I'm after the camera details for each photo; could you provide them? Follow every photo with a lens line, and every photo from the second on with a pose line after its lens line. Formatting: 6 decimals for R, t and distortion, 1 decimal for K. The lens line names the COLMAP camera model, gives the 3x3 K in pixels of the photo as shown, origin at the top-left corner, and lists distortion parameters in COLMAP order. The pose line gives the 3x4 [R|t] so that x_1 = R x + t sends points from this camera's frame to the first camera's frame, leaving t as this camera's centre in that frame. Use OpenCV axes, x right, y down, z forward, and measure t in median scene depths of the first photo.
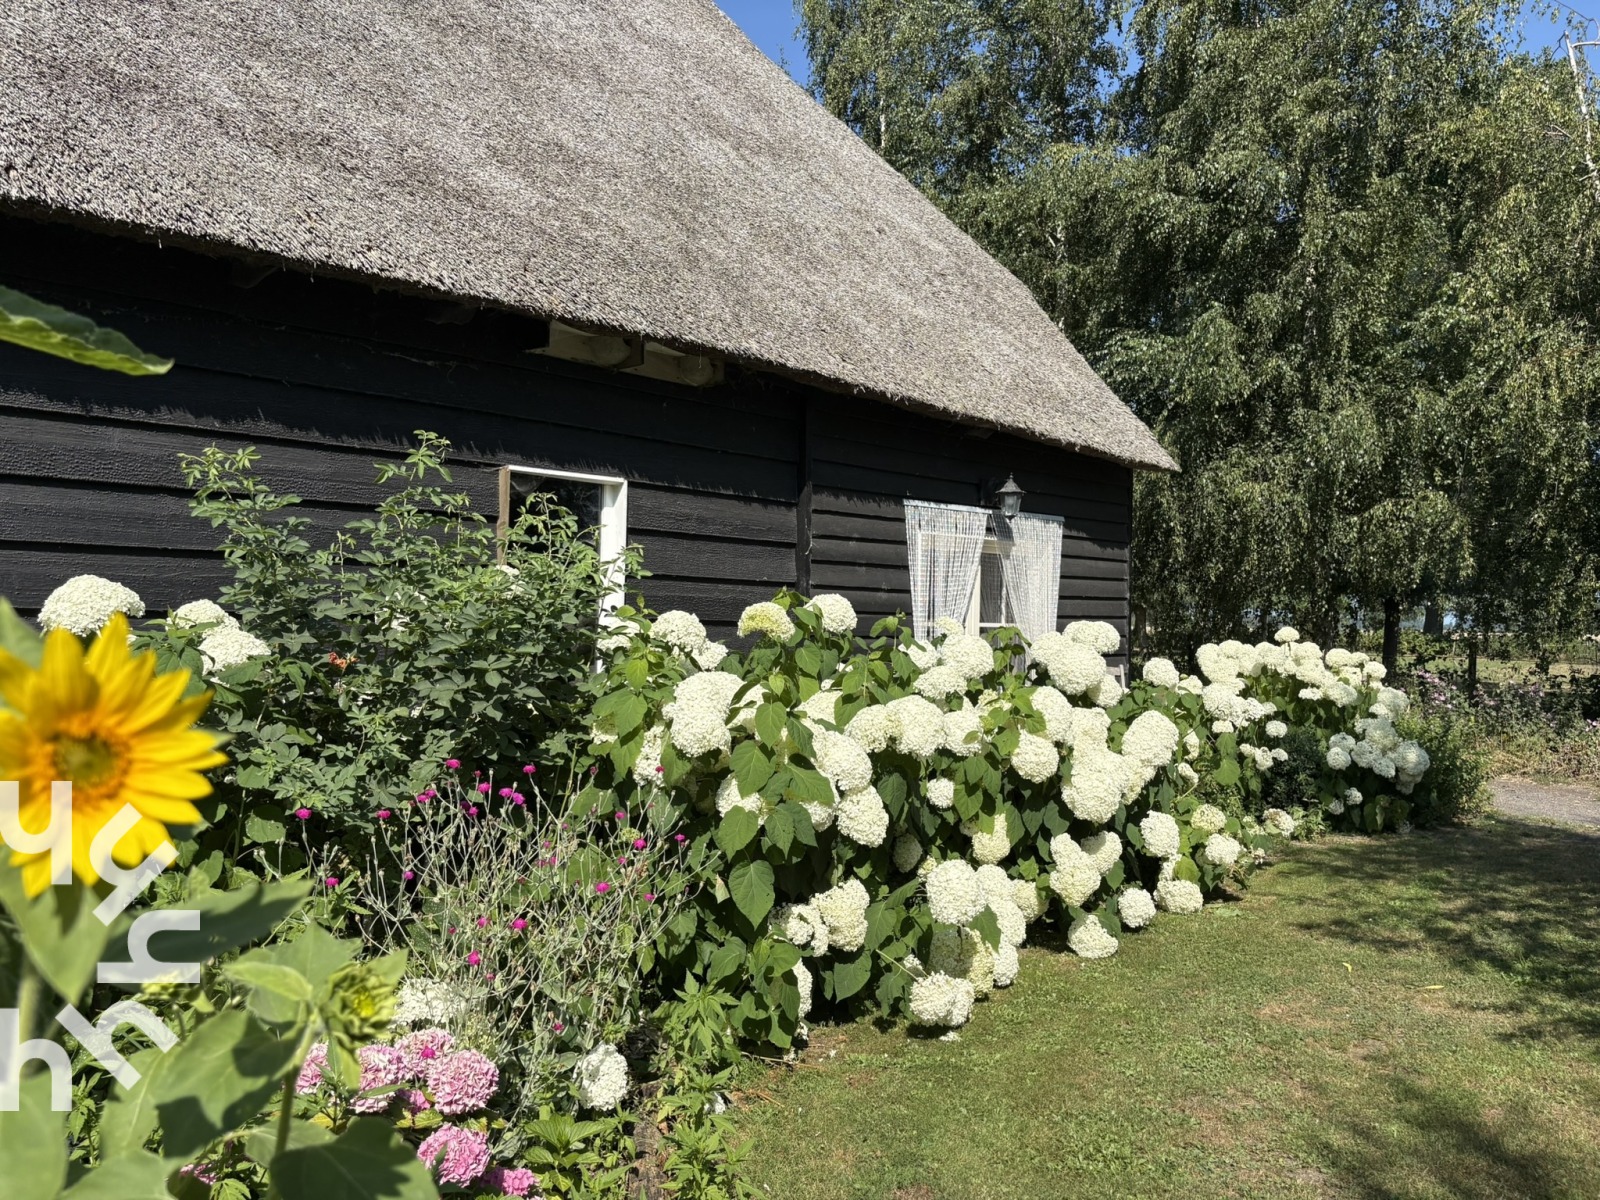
lens RADIAL K [[1211.5, 0, 832.3], [0, 1211.5, 603.9], [0, 0, 1]] dist [0.044289, -0.051733]
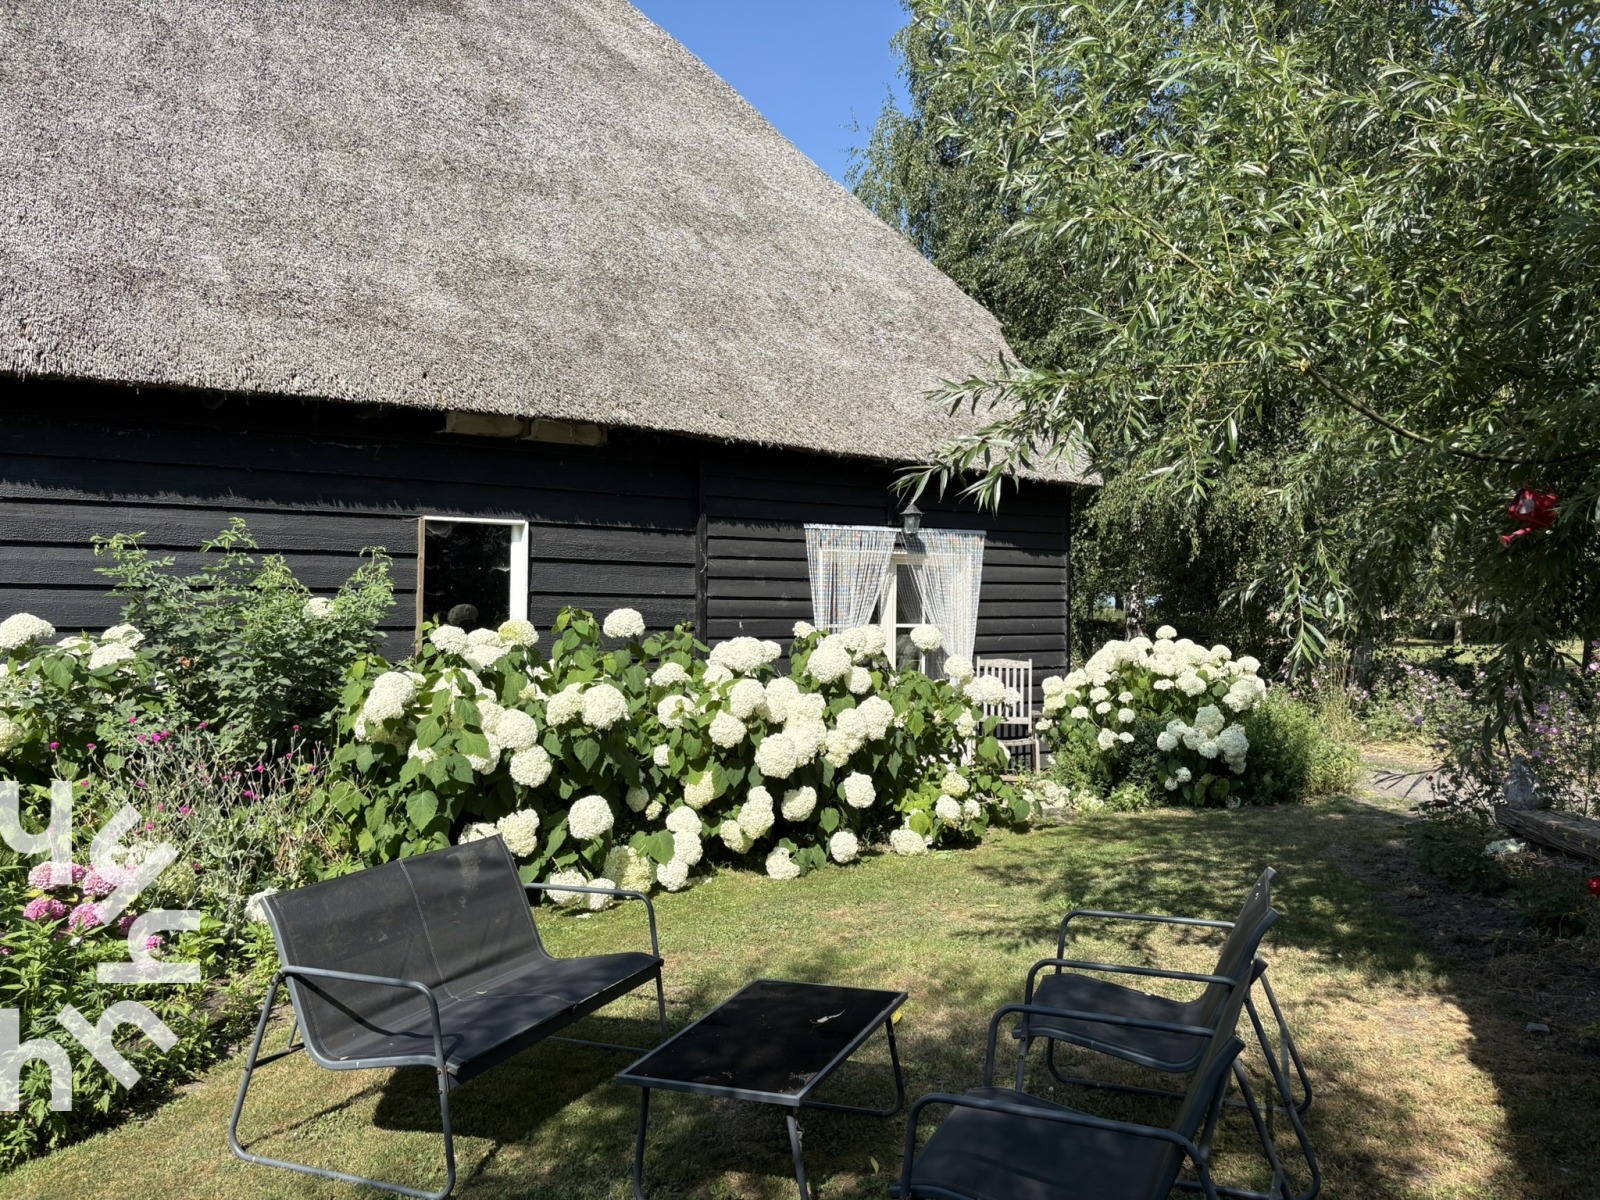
lens RADIAL K [[1211.5, 0, 832.3], [0, 1211.5, 603.9], [0, 0, 1]] dist [0.044289, -0.051733]
pose [[0.978990, -0.010403, -0.203643, 0.397187], [0.011922, 0.999909, 0.006235, -0.015643], [0.203560, -0.008532, 0.979025, -0.215768]]
